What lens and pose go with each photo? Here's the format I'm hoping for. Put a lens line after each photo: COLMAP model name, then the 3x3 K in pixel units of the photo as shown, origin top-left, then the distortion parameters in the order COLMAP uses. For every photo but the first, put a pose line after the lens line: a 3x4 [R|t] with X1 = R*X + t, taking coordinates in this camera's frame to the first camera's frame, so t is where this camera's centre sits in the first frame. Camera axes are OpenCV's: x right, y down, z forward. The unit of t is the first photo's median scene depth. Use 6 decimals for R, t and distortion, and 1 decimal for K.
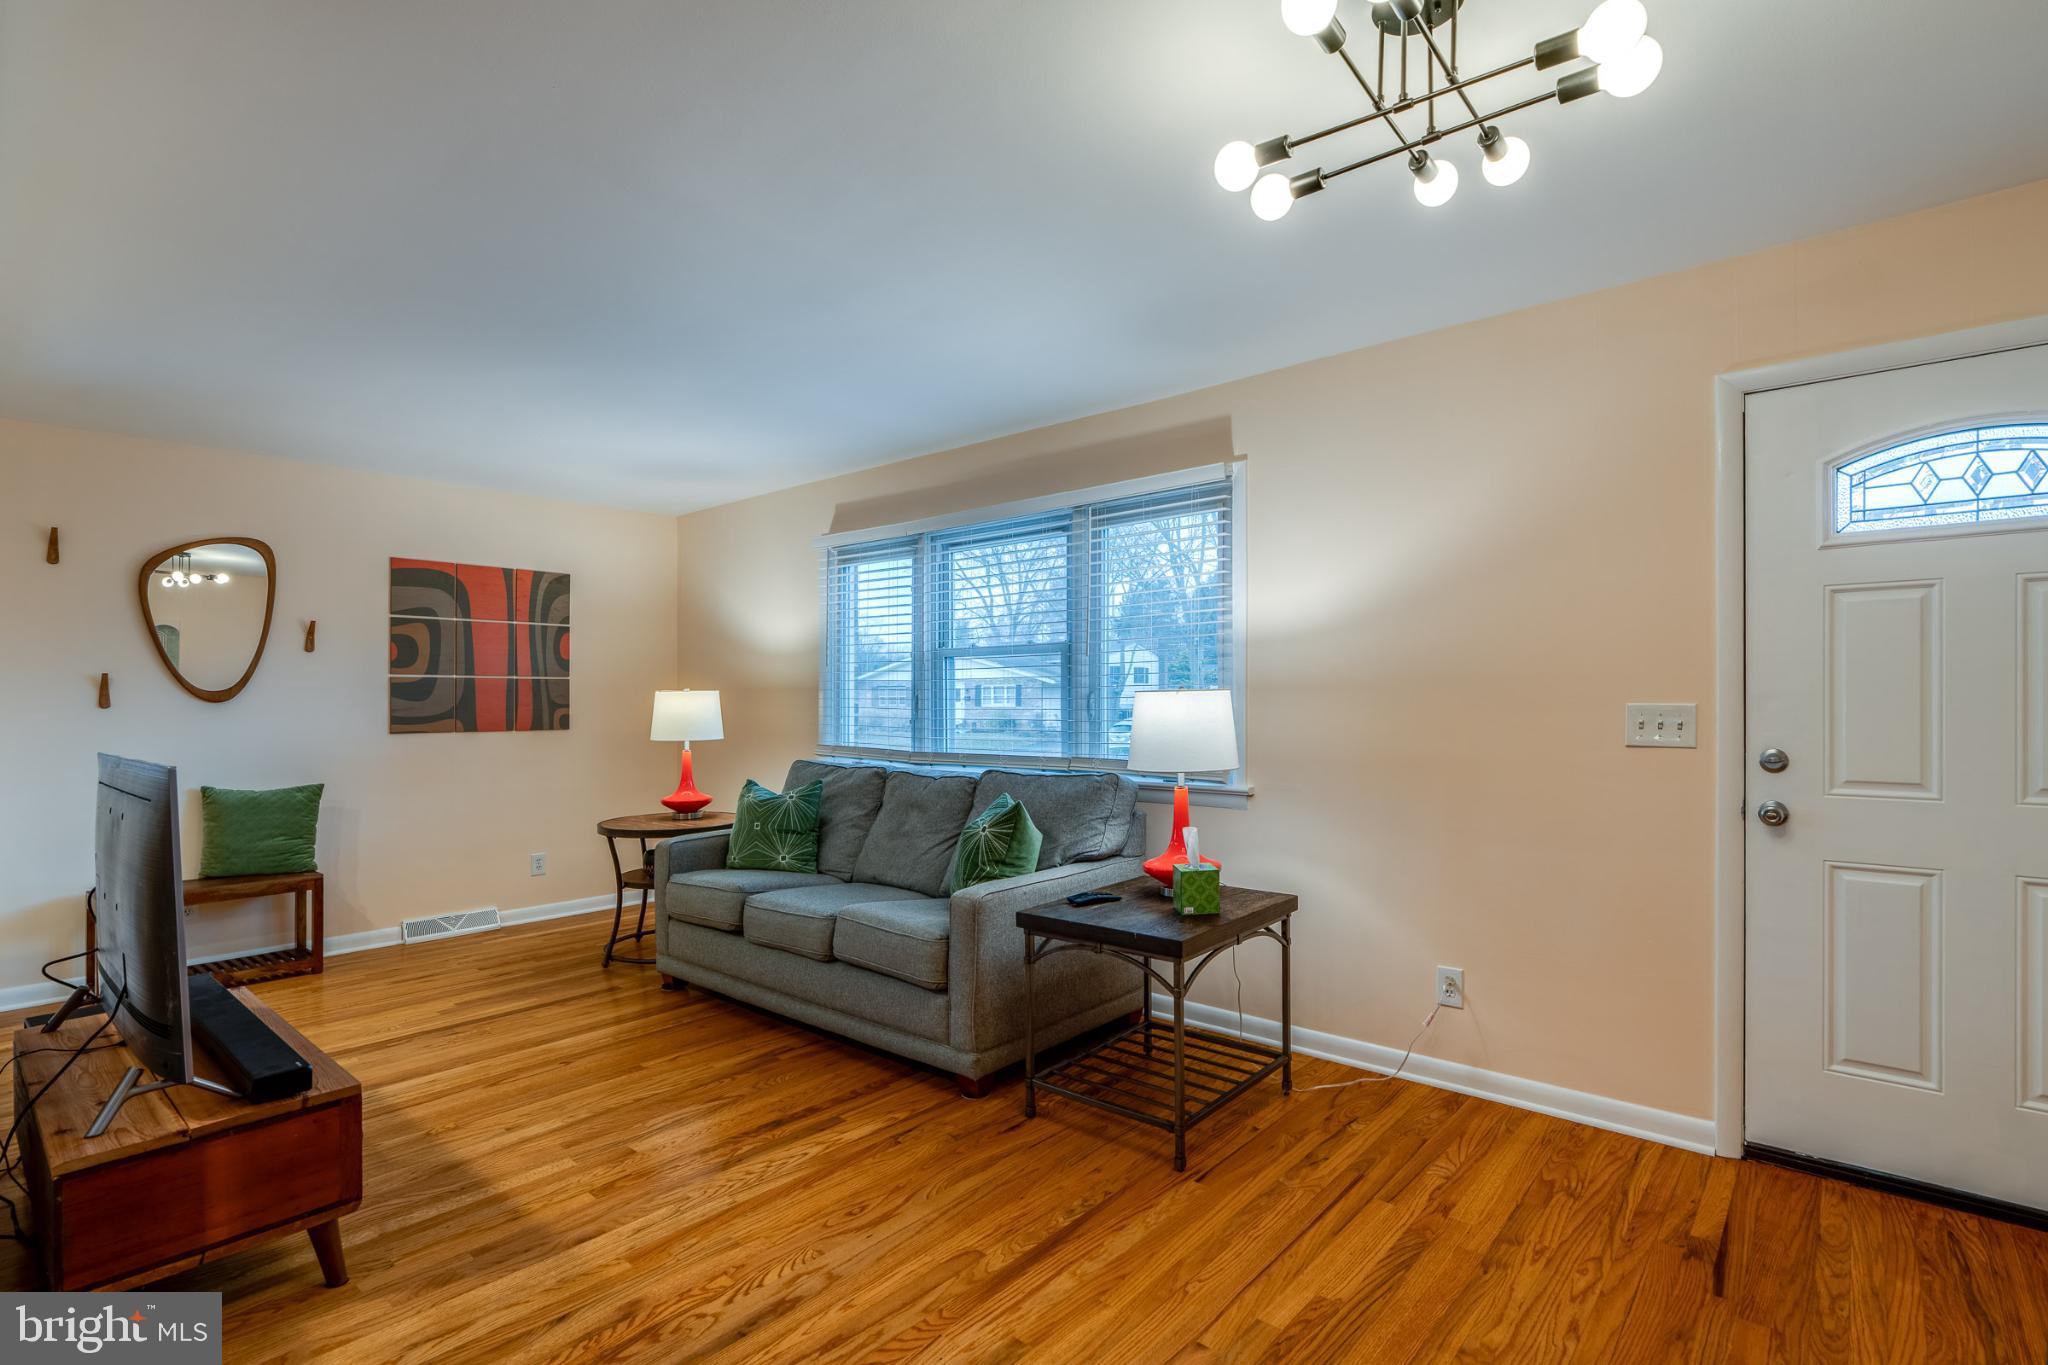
lens RADIAL K [[973.3, 0, 1033.1], [0, 973.3, 689.1], [0, 0, 1]] dist [-0.002310, 0.000024]
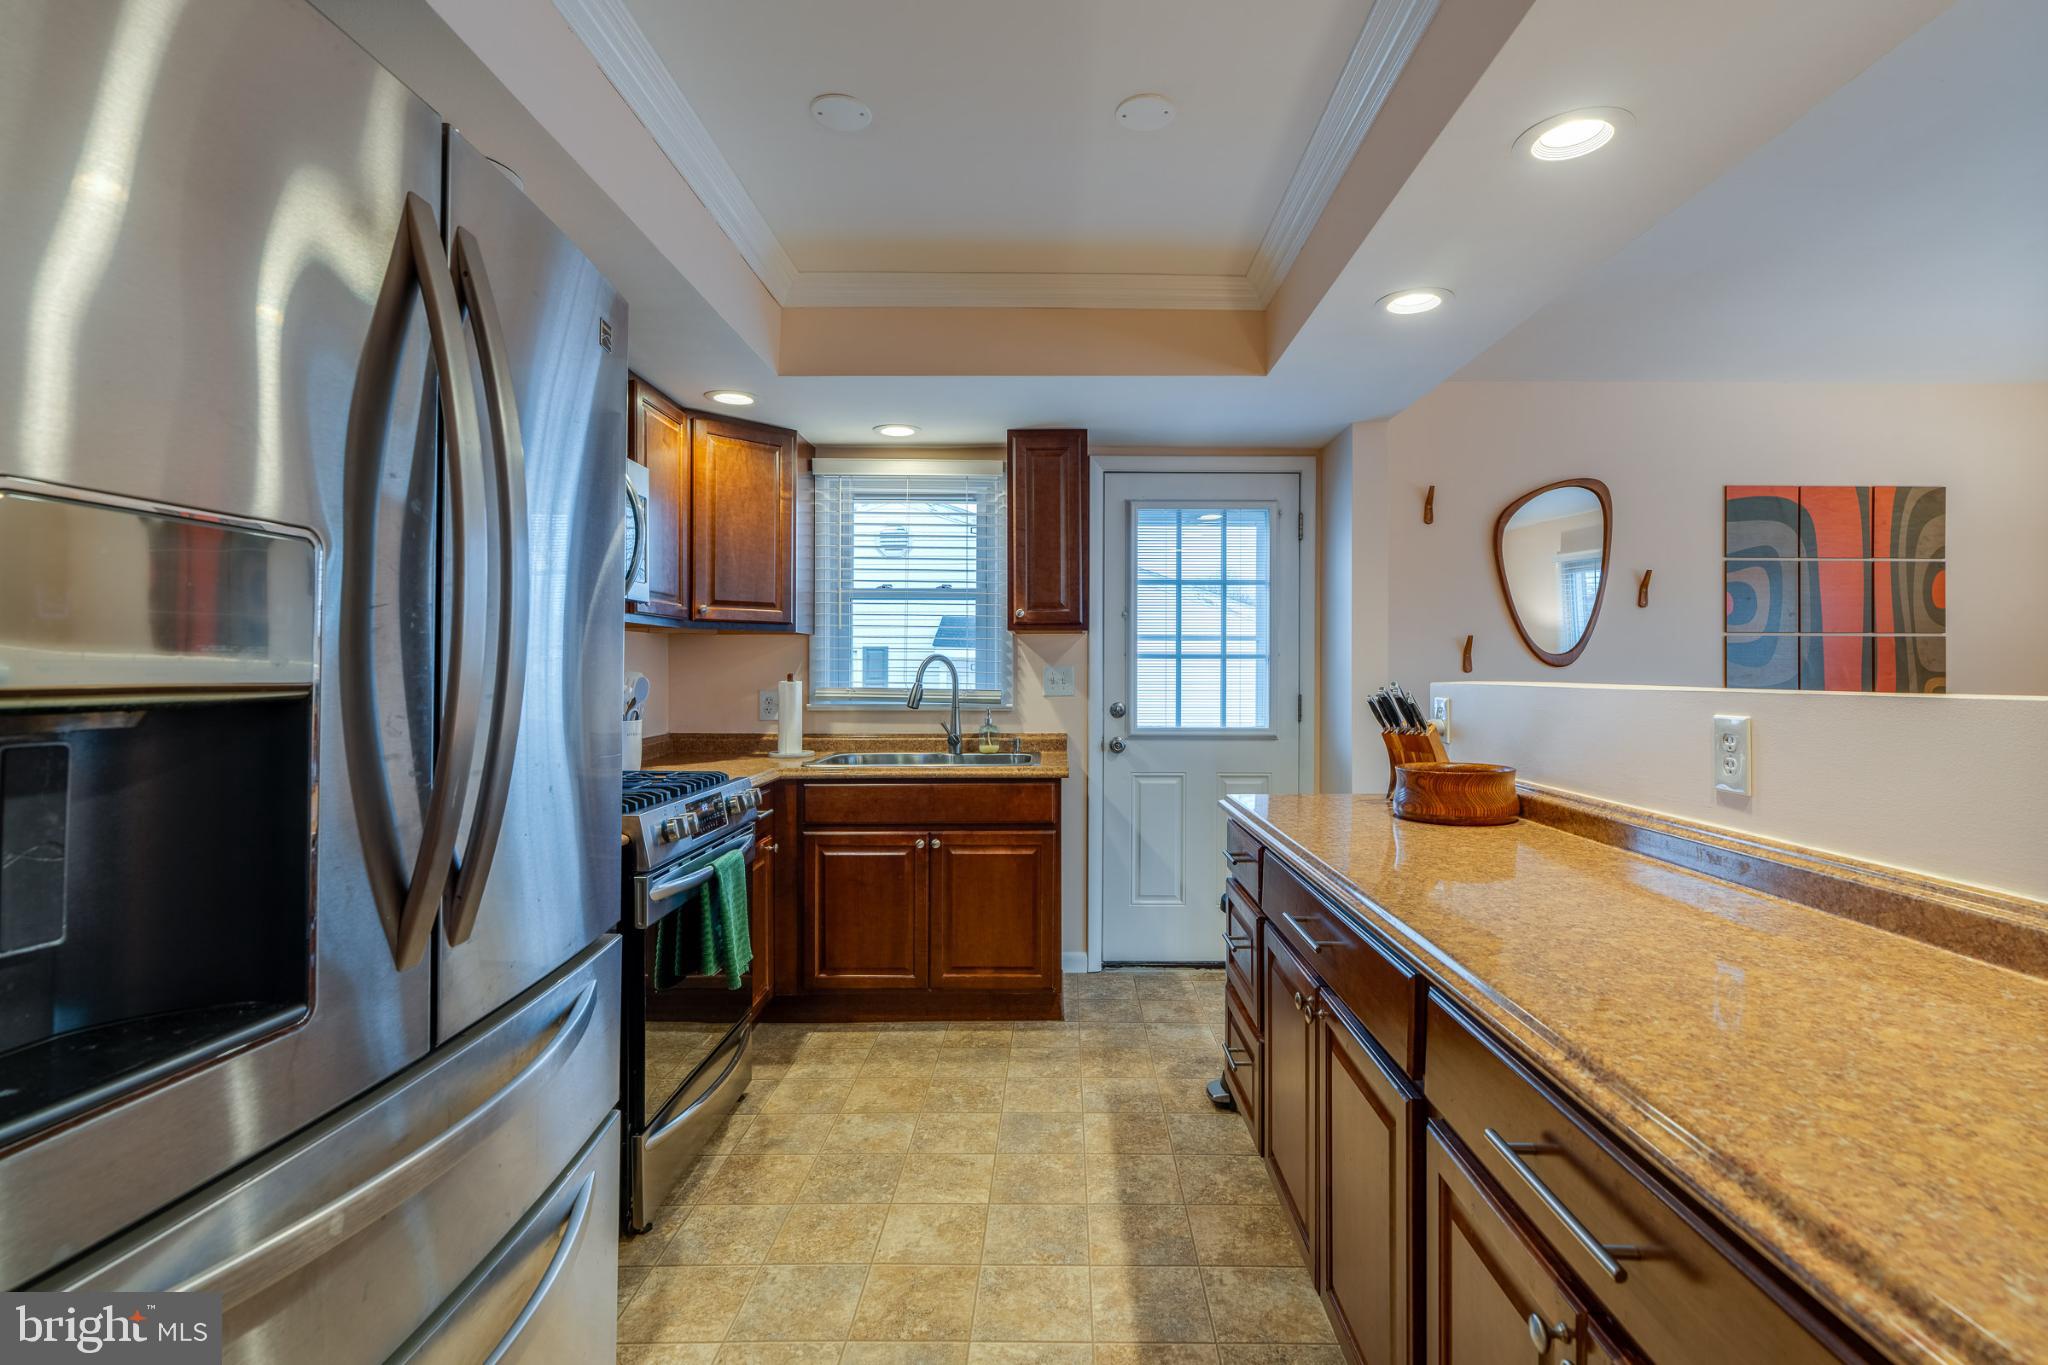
lens RADIAL K [[945.2, 0, 1066.1], [0, 945.2, 673.5], [0, 0, 1]] dist [-0.002647, -0.000042]
pose [[0.665853, 0.009650, -0.746020, -0.516221], [0.003206, 0.999870, 0.015796, 0.005124], [0.746076, -0.012909, 0.665736, 0.092447]]
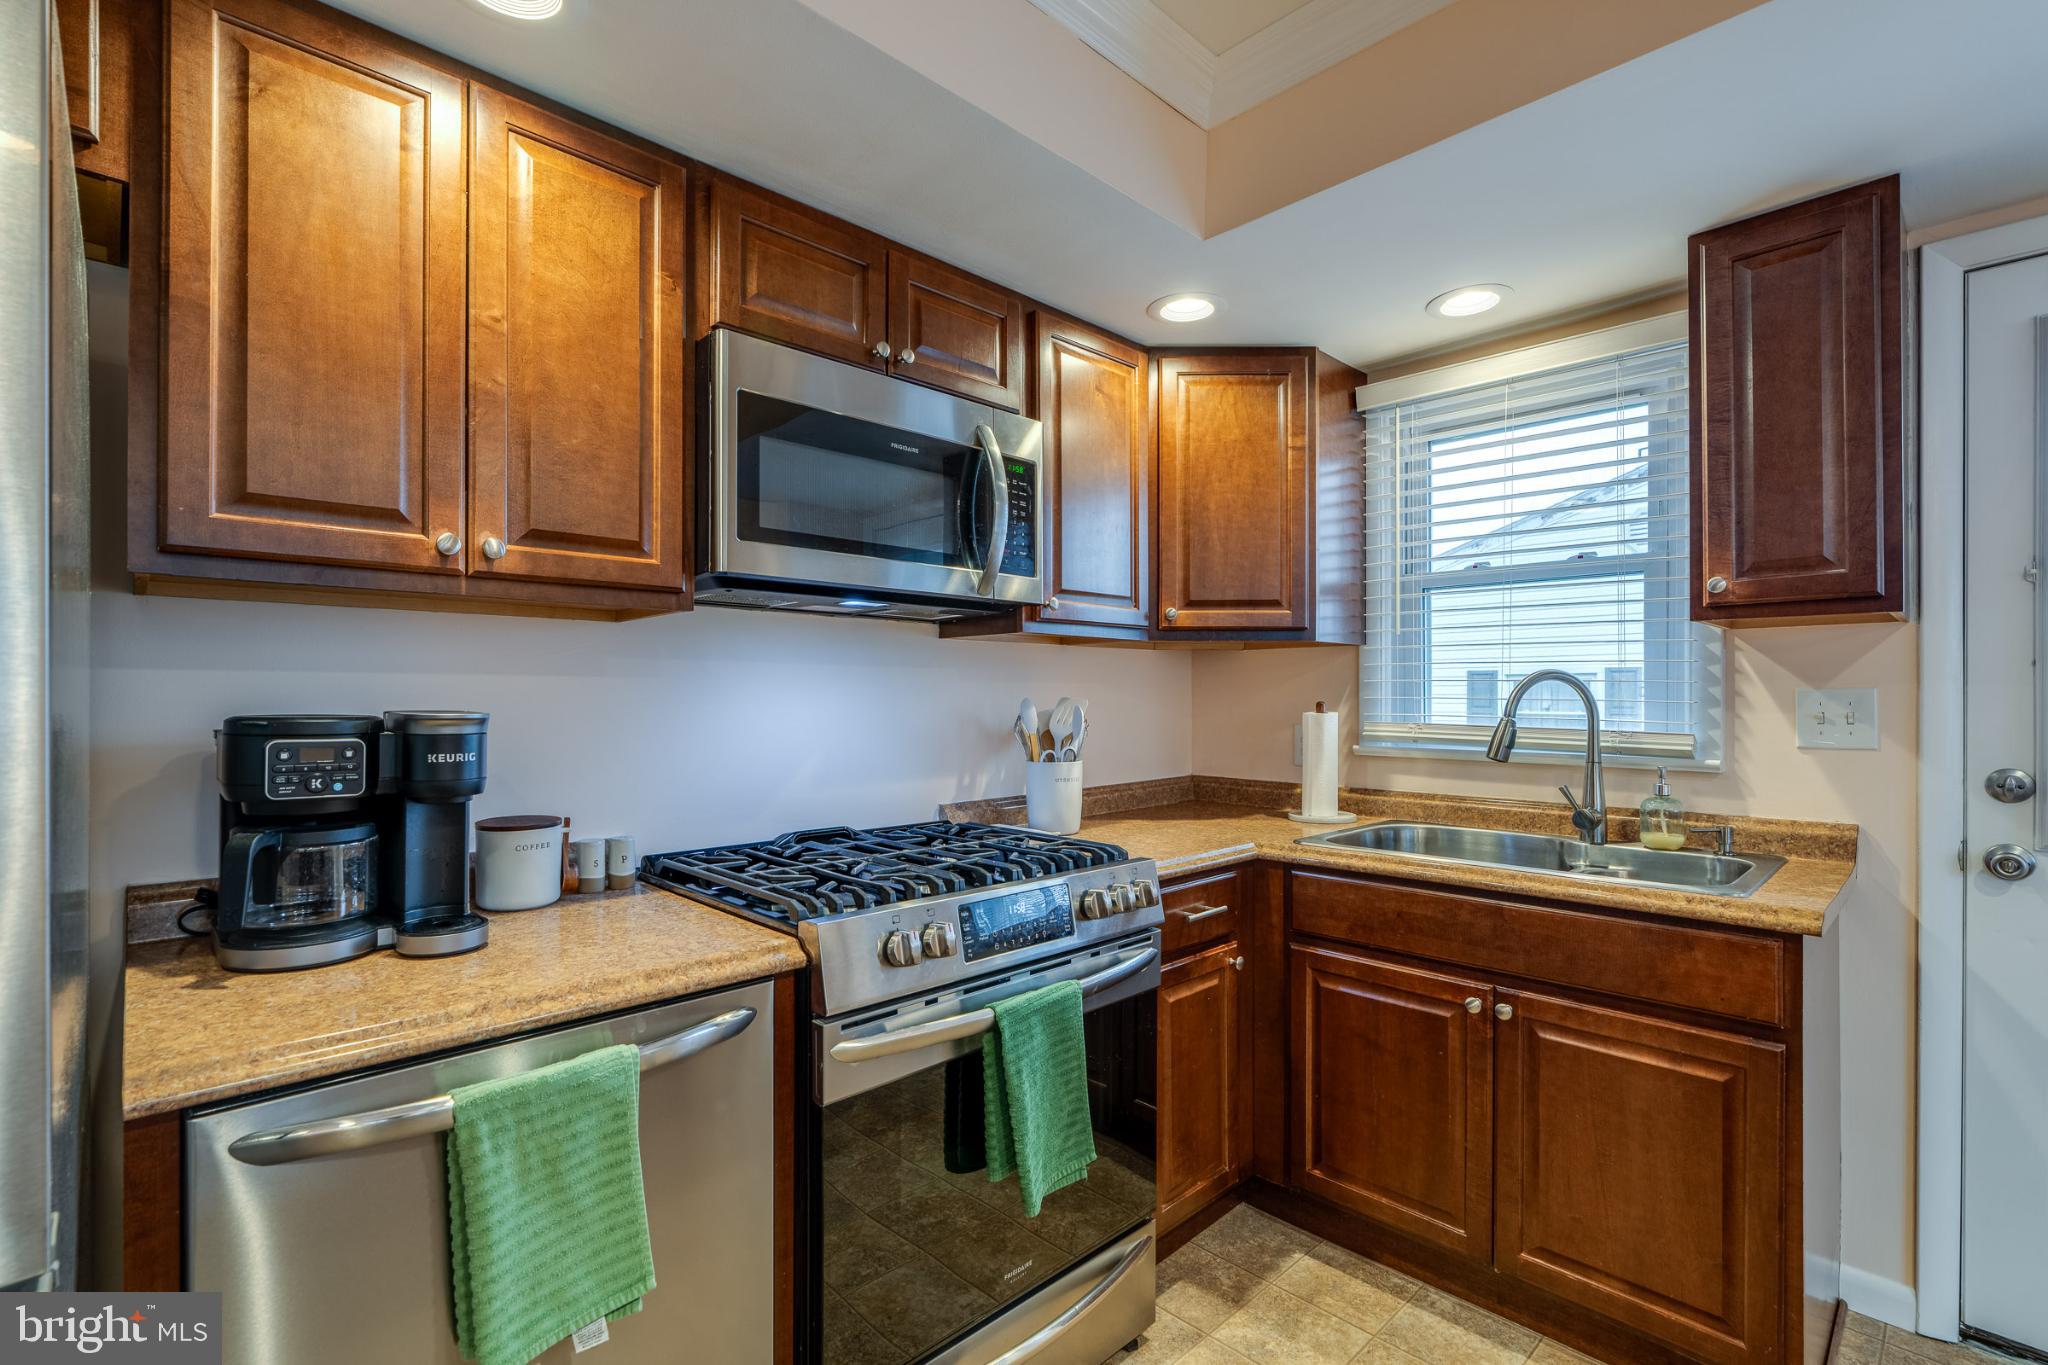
lens RADIAL K [[927.5, 0, 1012.7], [0, 927.5, 693.5], [0, 0, 1]] dist [-0.005907, -0.000381]
pose [[-0.088049, 0.003917, -0.996108, -0.722593], [0.010328, 0.999942, 0.003019, 0.009187], [0.996063, -0.010022, -0.088085, 0.336735]]
